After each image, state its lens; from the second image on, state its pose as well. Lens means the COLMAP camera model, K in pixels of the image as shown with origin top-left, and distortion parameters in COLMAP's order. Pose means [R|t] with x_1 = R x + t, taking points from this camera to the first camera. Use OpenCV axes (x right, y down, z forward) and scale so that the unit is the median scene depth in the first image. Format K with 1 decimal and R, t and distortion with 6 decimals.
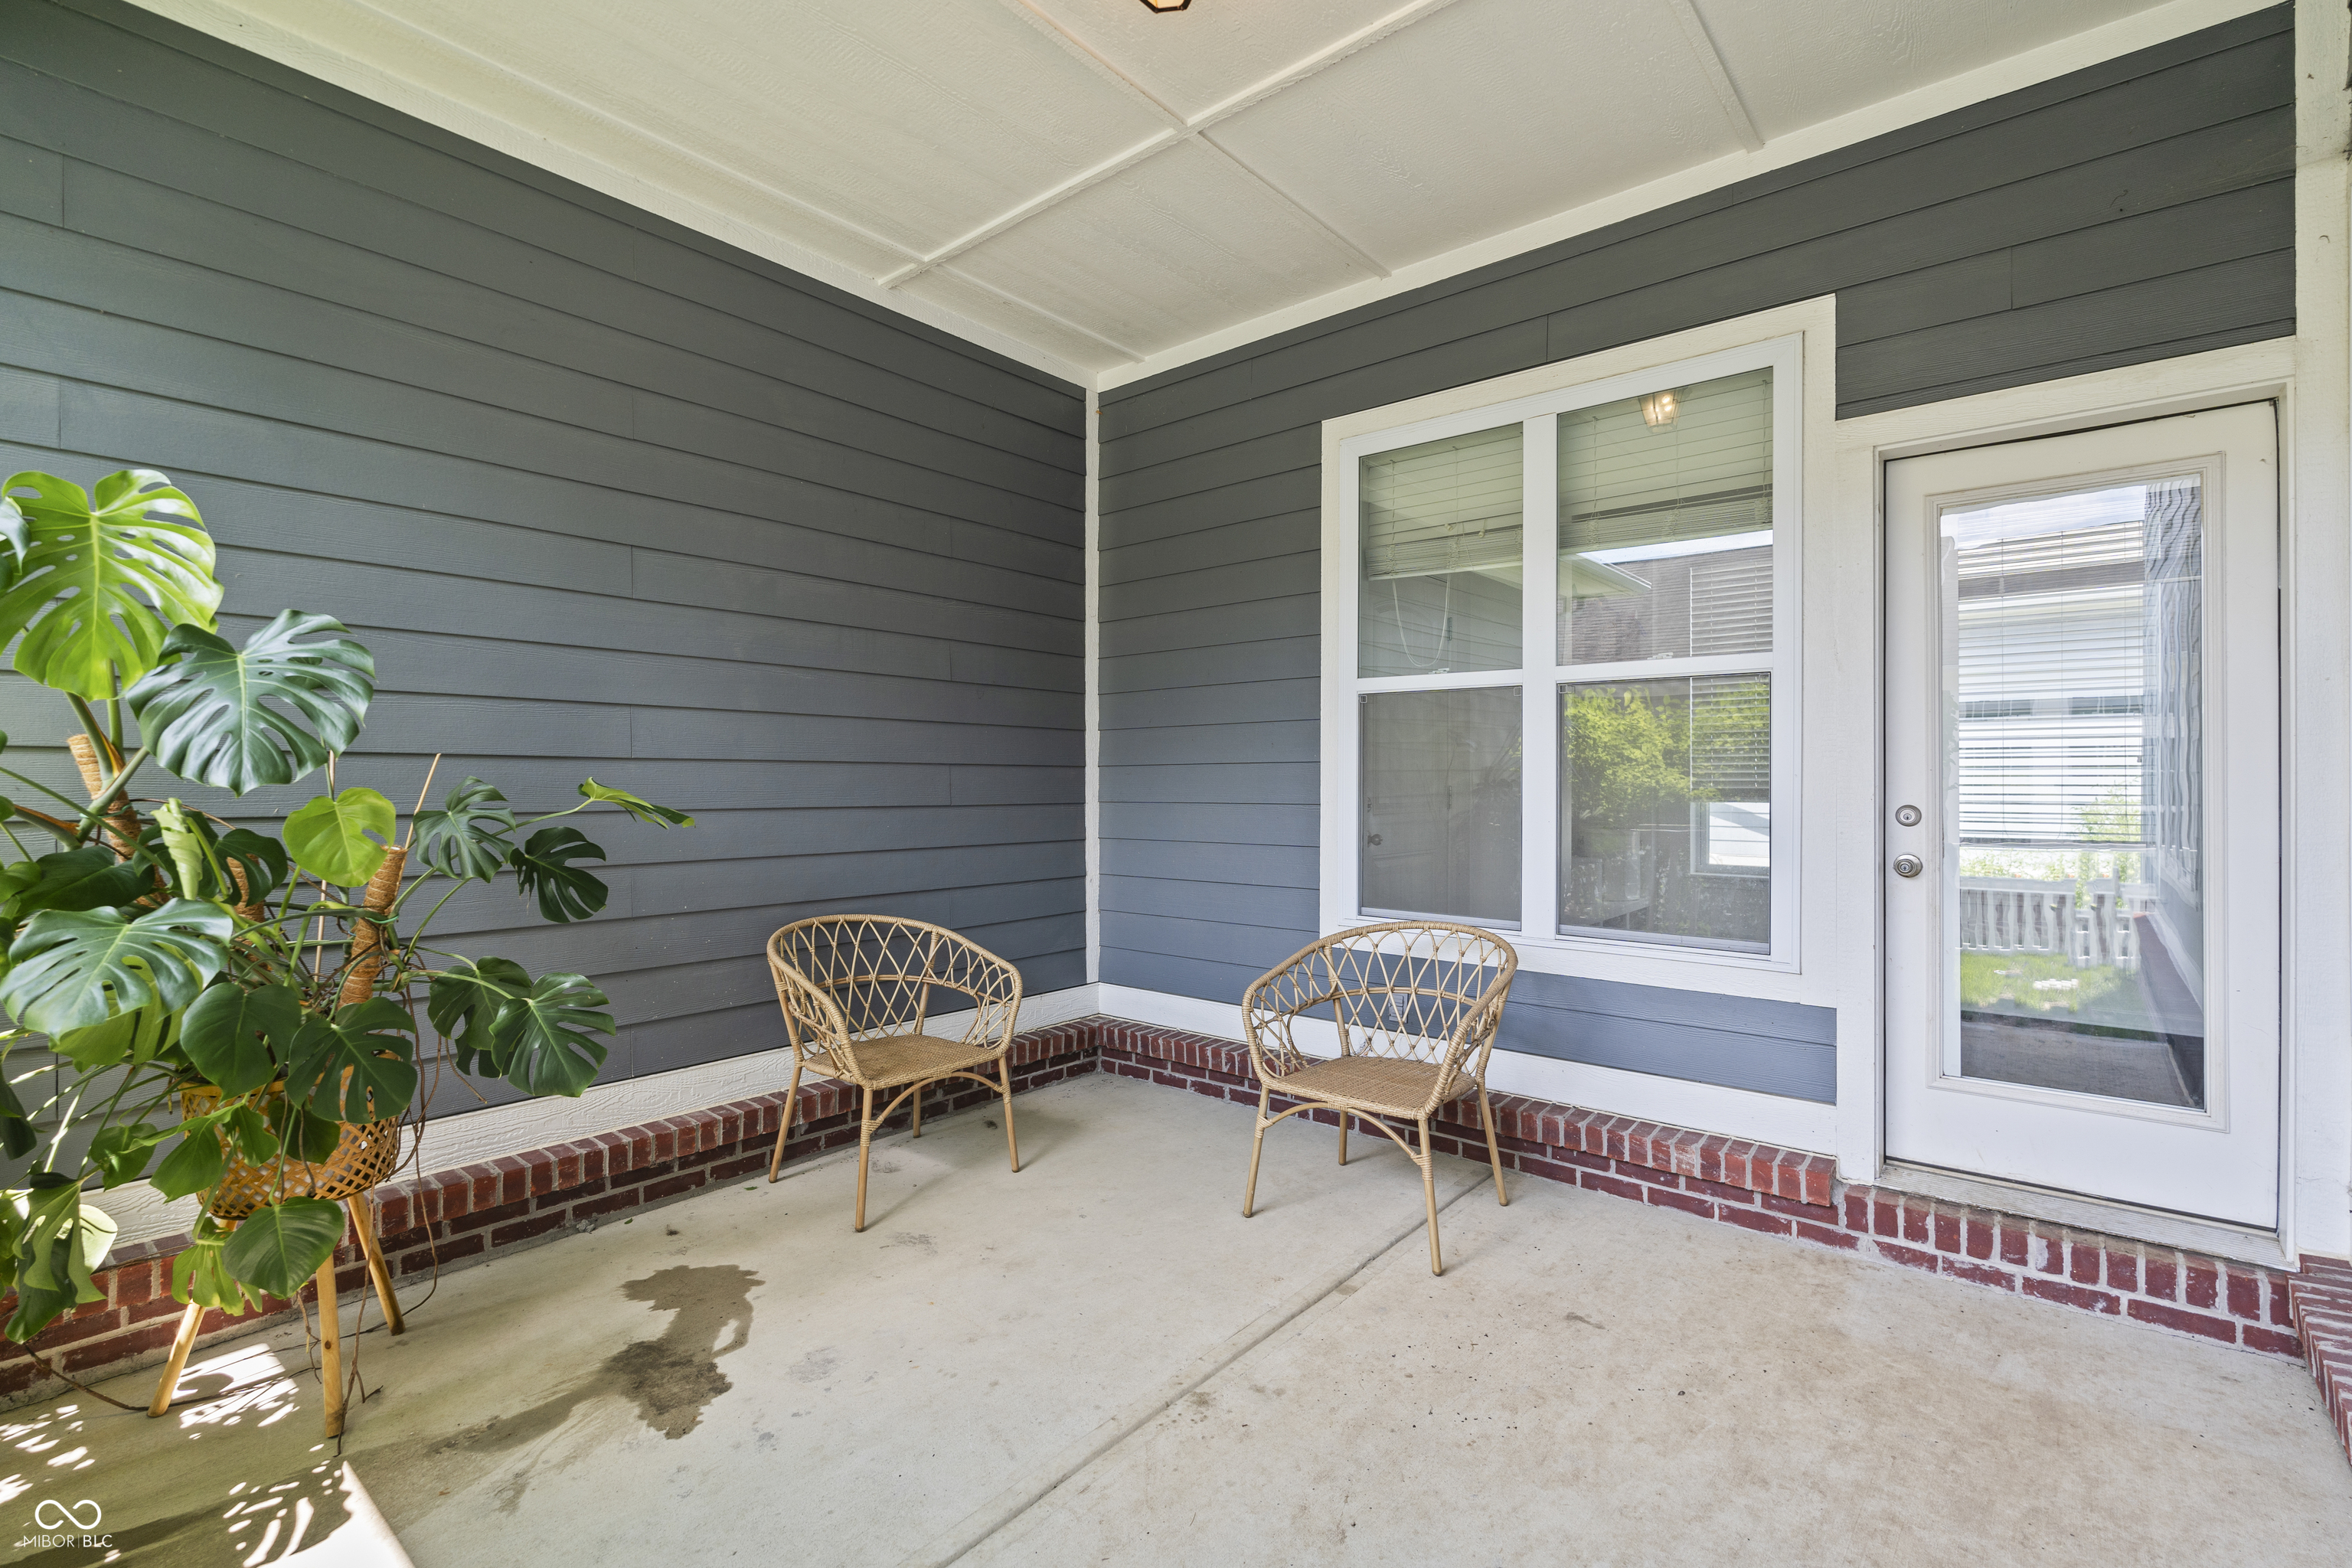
lens RADIAL K [[1048.4, 0, 1171.3], [0, 1048.4, 779.1], [0, 0, 1]] dist [-0.003434, 0.000122]
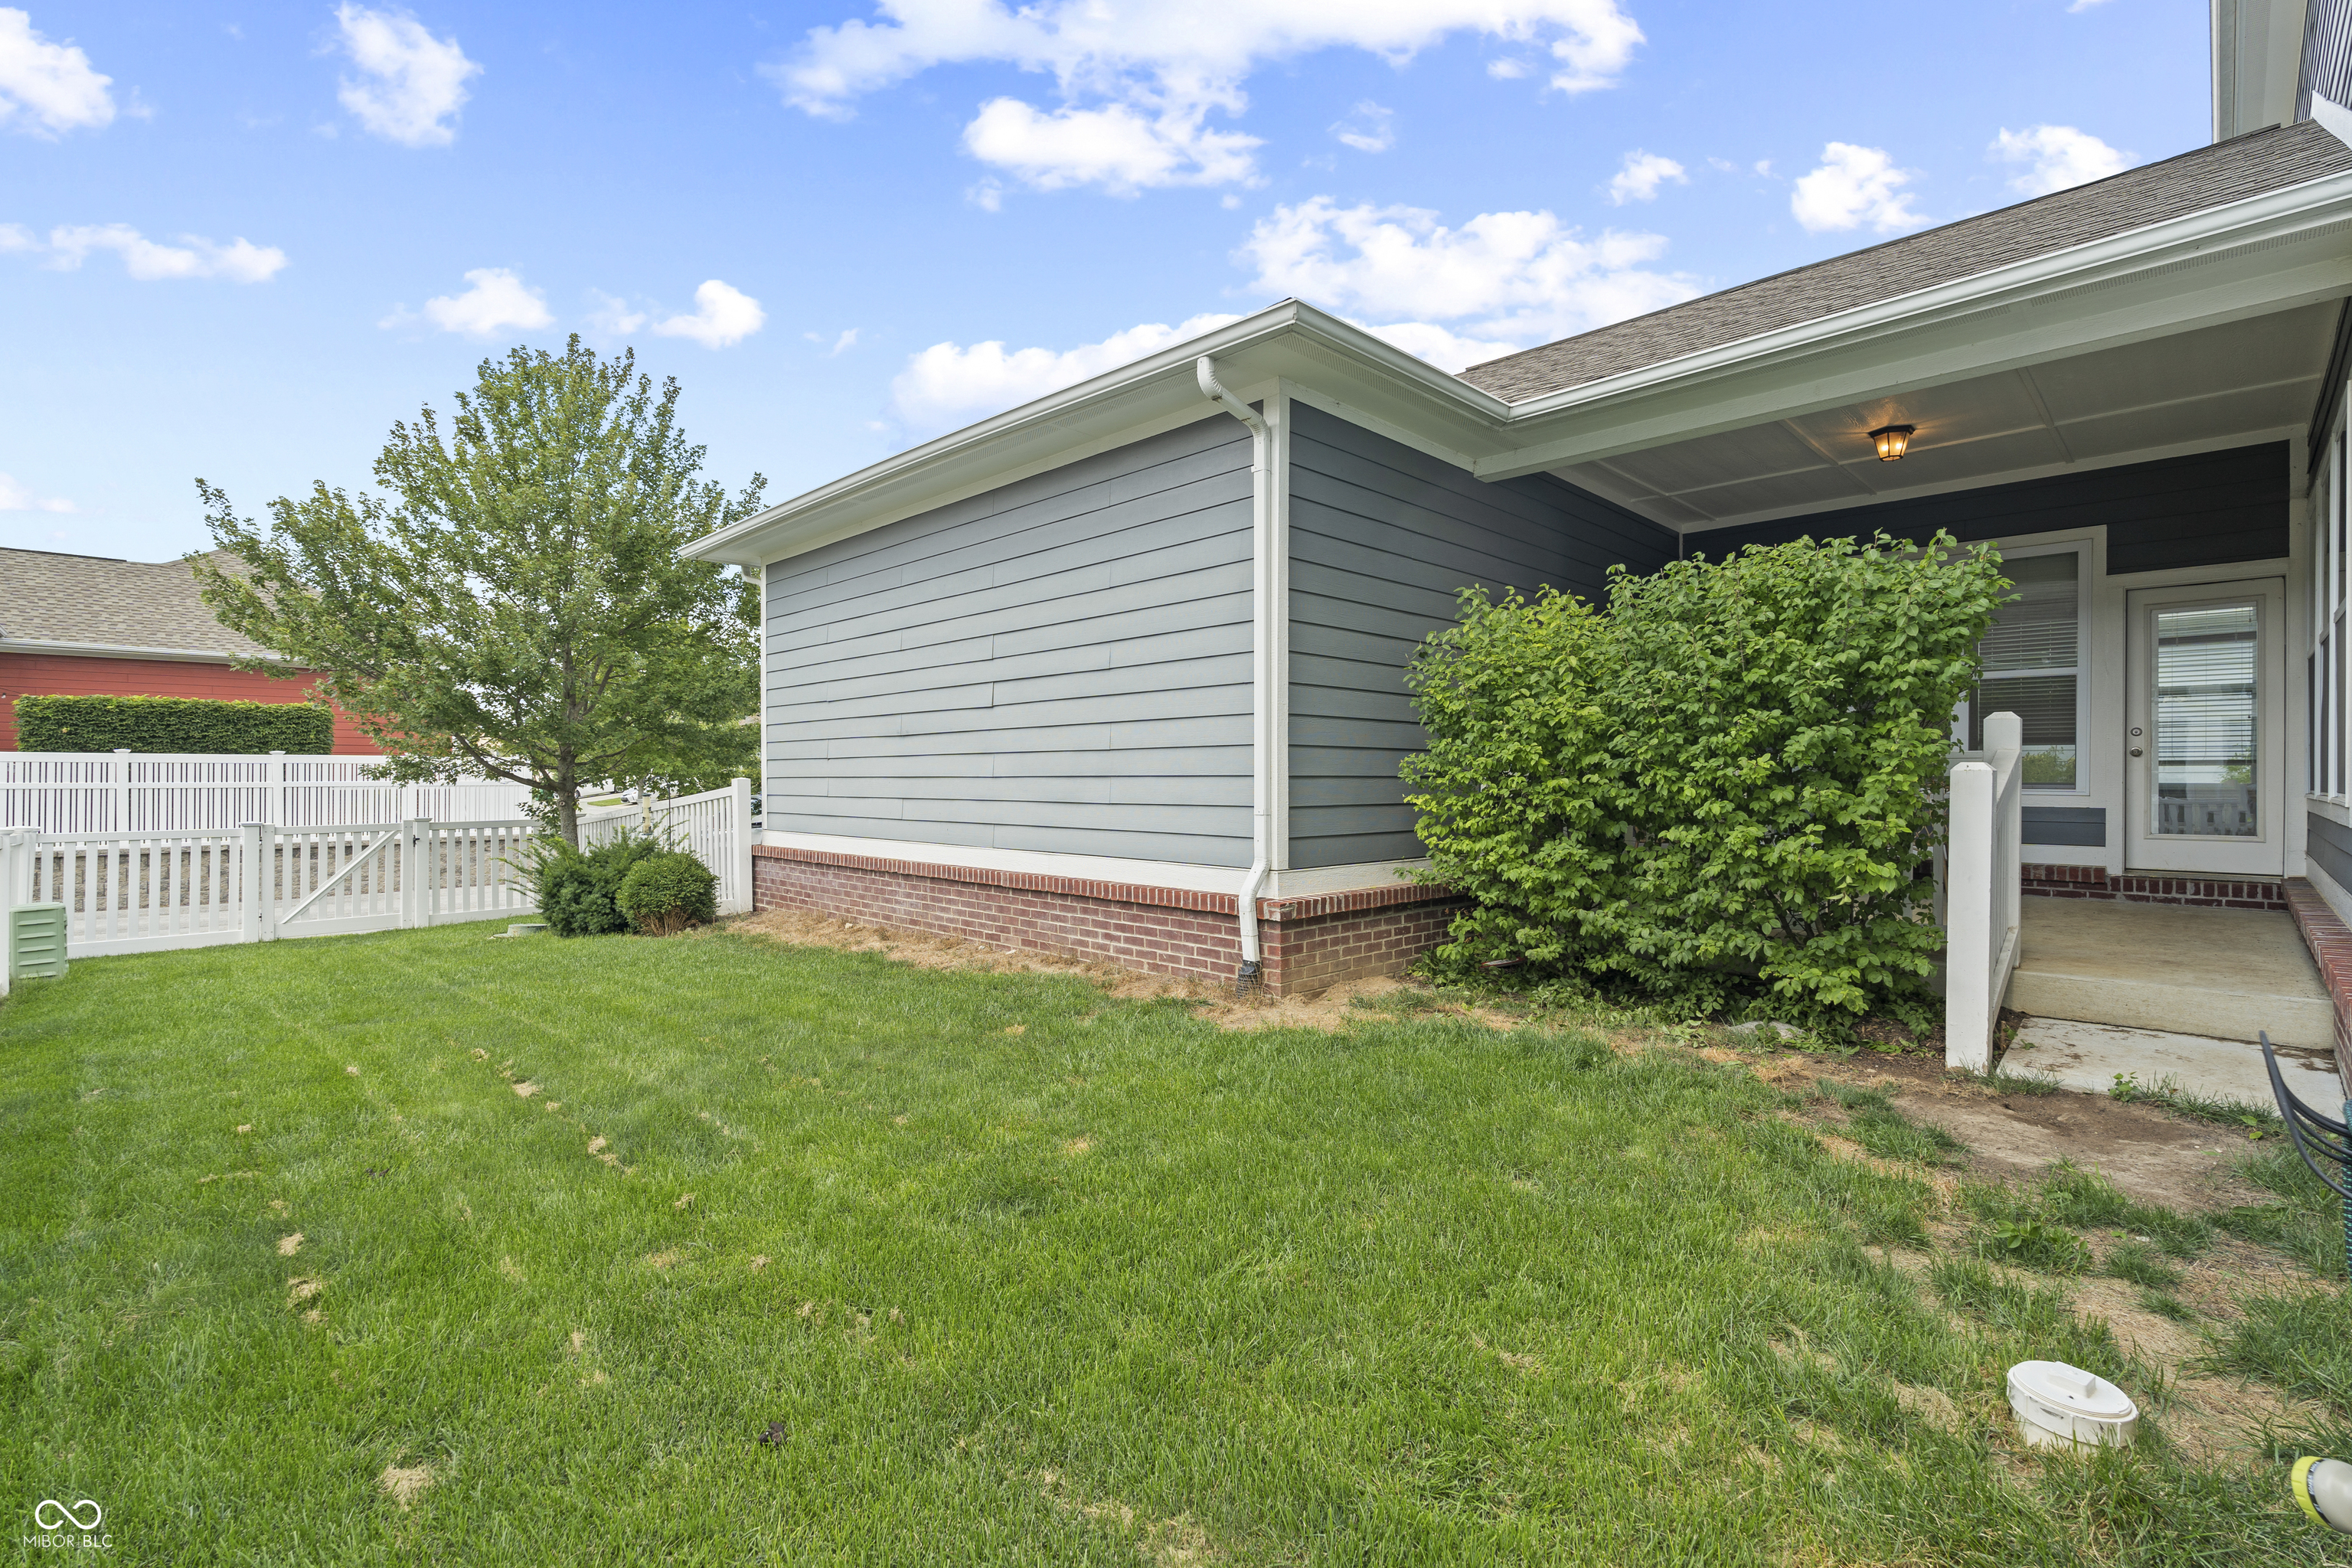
lens RADIAL K [[1048.4, 0, 1174.0], [0, 1048.4, 774.8], [0, 0, 1]] dist [-0.003434, 0.000122]
pose [[0.994048, 0.002492, -0.108915, -1.337685], [-0.002330, 0.999996, 0.001620, 0.140877], [0.108919, -0.001356, 0.994050, -1.769318]]
